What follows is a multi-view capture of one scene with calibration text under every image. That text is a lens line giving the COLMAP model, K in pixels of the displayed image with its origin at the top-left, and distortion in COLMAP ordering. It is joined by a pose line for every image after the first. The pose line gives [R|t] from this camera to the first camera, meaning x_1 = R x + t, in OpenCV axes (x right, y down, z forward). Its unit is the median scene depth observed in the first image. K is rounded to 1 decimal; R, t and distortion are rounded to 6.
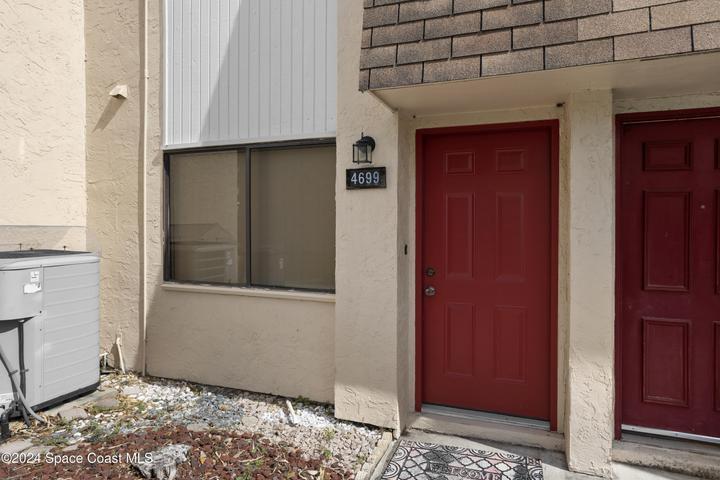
lens RADIAL K [[456.8, 0, 369.8], [0, 456.8, 223.2], [0, 0, 1]] dist [-0.001791, 0.000889]
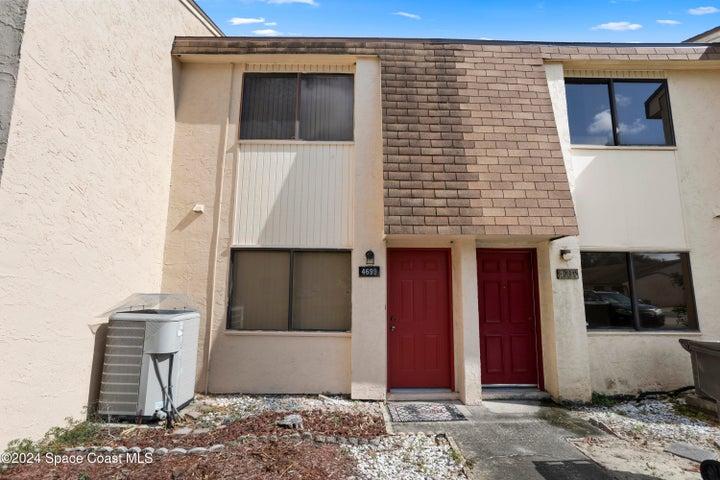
lens RADIAL K [[357.6, 0, 362.9], [0, 357.6, 233.7], [0, 0, 1]] dist [-0.053036, 0.038885]
pose [[0.927354, 0.065206, 0.368461, -0.592772], [-0.007311, 0.987669, -0.156385, -0.015481], [-0.374115, 0.142331, 0.916395, -0.428872]]
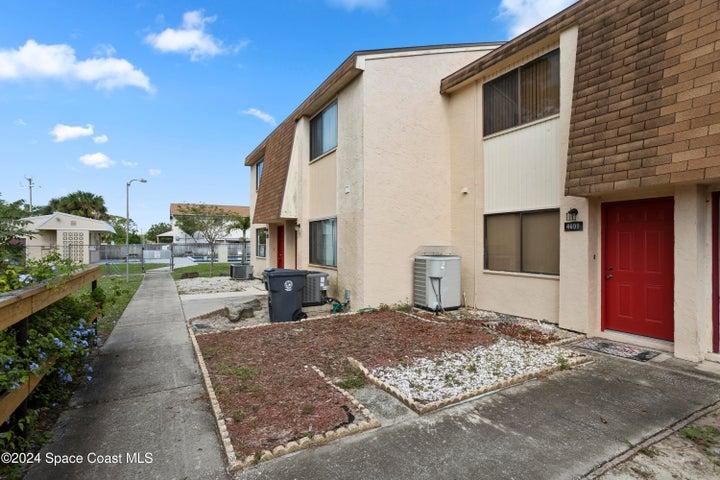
lens RADIAL K [[366.7, 0, 351.4], [0, 366.7, 242.1], [0, 0, 1]] dist [-0.054693, 0.042395]
pose [[0.762695, -0.001943, -0.646756, 0.306739], [-0.002255, 0.999981, -0.005664, -0.003730], [0.646755, 0.005779, 0.762676, -1.099904]]
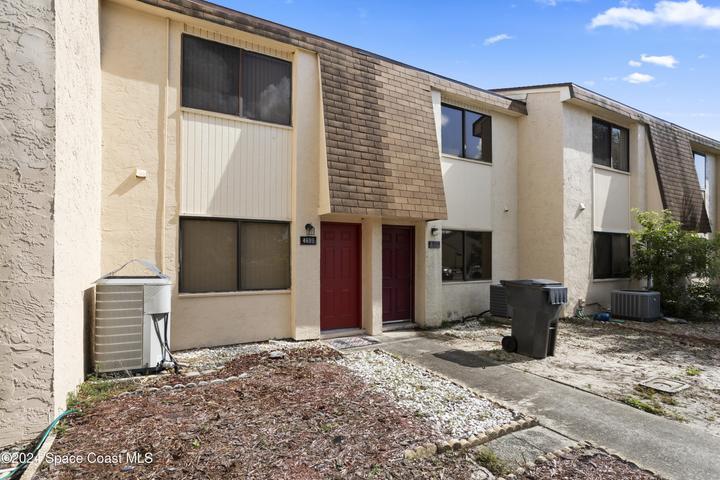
lens RADIAL K [[375.3, 0, 361.0], [0, 375.3, 252.8], [0, 0, 1]] dist [-0.024937, 0.000709]
pose [[0.626944, 0.011109, 0.778985, -1.348992], [0.000263, 0.999895, -0.014471, -0.001956], [-0.779065, 0.009278, 0.626875, -0.476498]]
